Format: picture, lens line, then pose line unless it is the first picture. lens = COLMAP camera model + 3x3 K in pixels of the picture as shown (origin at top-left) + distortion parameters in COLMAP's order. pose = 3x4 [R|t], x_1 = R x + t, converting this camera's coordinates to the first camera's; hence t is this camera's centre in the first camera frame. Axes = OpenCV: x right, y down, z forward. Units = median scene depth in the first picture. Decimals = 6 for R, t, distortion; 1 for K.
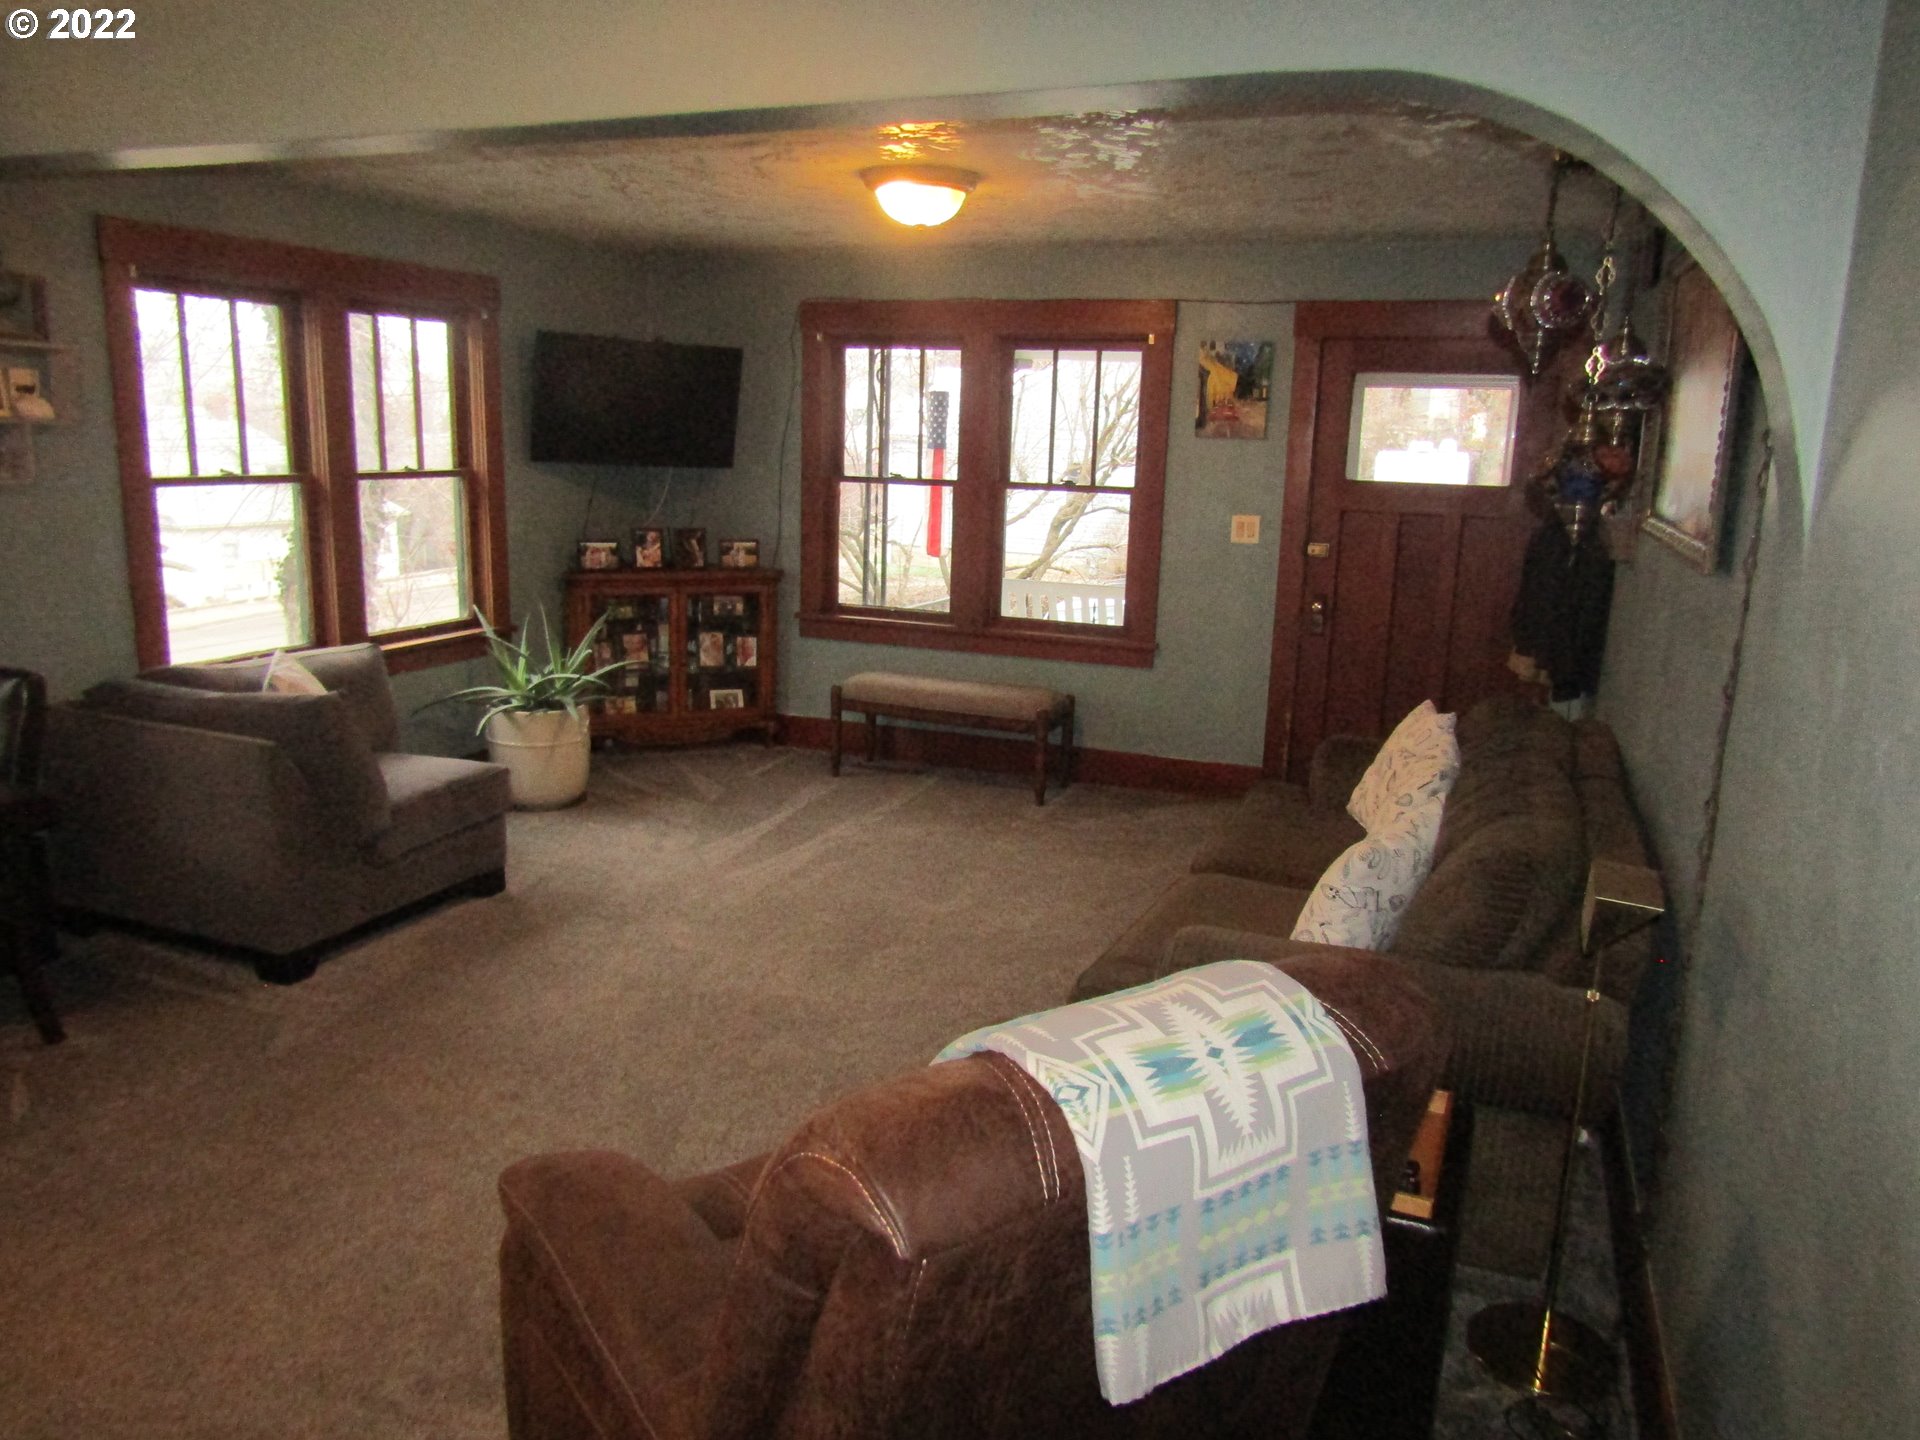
lens RADIAL K [[1381.5, 0, 960.0], [0, 1381.5, 720.0], [0, 0, 1]] dist [-0.003065, 0.003022]
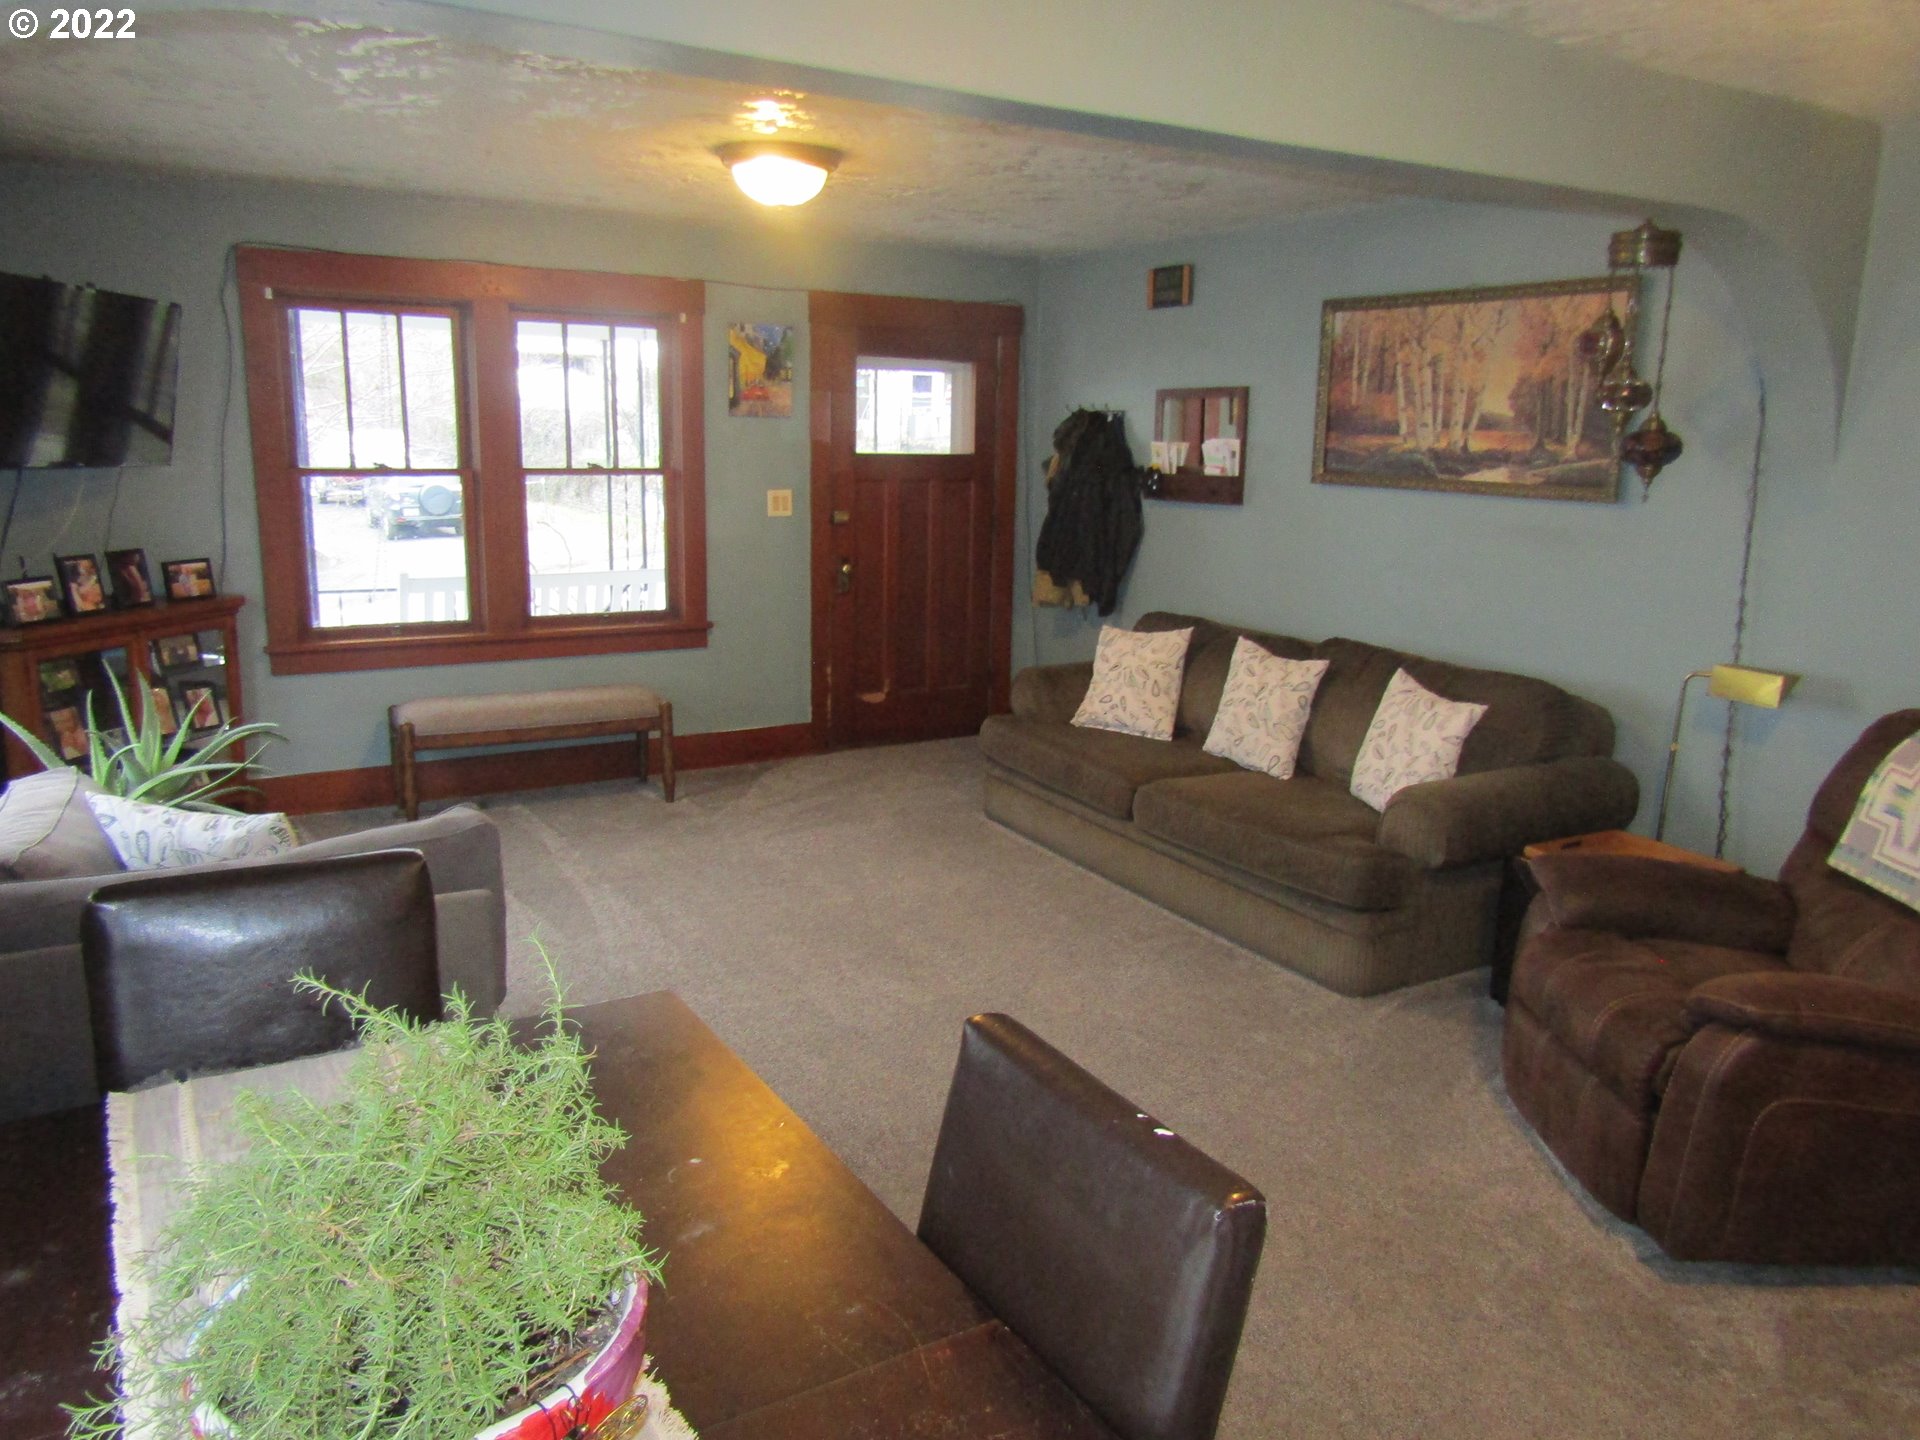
lens RADIAL K [[1361.6, 0, 960.0], [0, 1361.6, 720.0], [0, 0, 1]] dist [0.007903, 0.001558]
pose [[0.618140, -0.184832, 0.764029, -0.529429], [0.161992, 0.981053, 0.106274, -0.062048], [-0.769195, 0.058075, 0.636369, 0.232564]]
